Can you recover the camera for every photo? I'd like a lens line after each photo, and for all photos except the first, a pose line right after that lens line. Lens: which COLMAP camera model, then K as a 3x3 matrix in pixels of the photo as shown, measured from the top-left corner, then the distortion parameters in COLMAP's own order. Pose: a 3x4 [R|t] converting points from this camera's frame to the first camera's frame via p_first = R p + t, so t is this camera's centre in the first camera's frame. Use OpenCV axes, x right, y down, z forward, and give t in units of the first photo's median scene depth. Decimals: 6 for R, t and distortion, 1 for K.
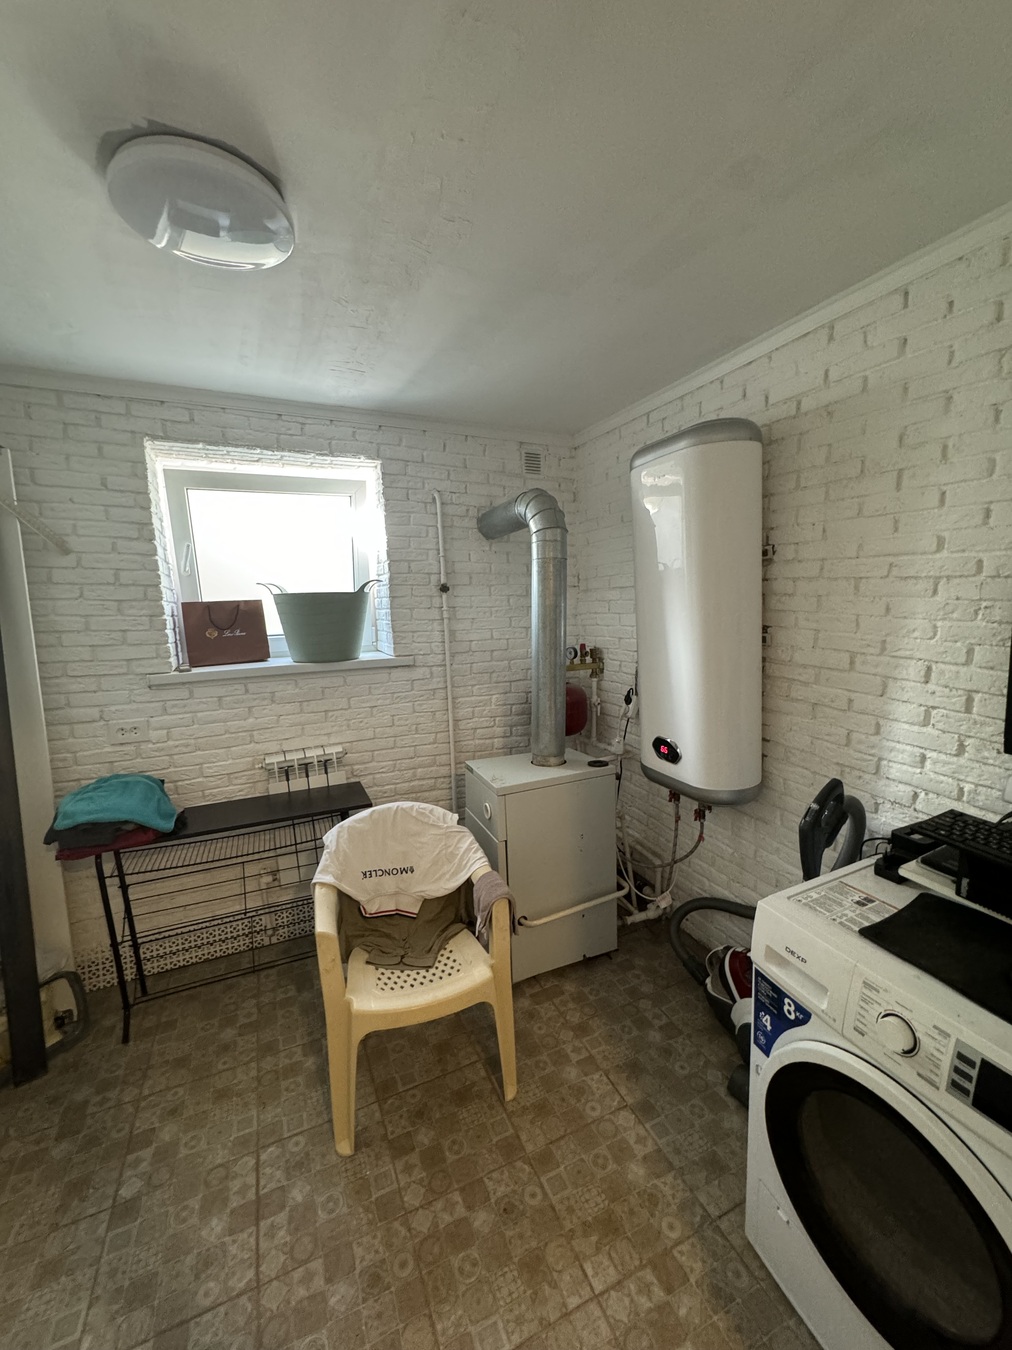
lens RADIAL K [[536.7, 0, 508.7], [0, 536.7, 671.8], [0, 0, 1]] dist [-0.003136, 0.000563]
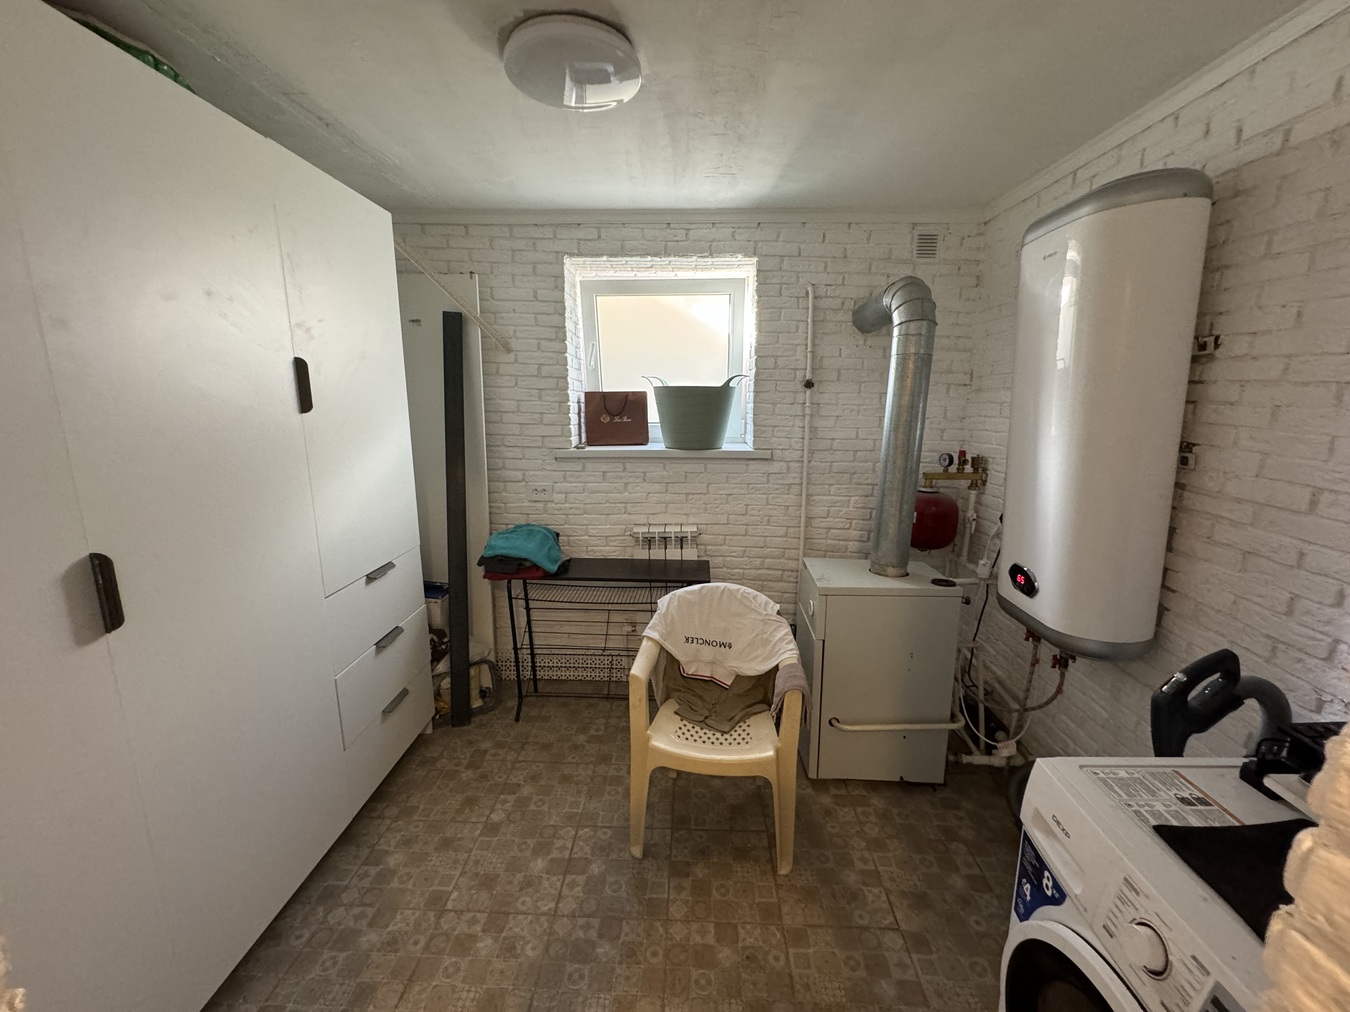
lens RADIAL K [[536.7, 0, 676.8], [0, 536.7, 500.1], [0, 0, 1]] dist [-0.003136, 0.000563]
pose [[0.893968, 0.113259, -0.433583, 0.166317], [-0.085259, 0.992849, 0.083560, -0.006415], [0.439947, -0.037733, 0.897231, -0.013060]]
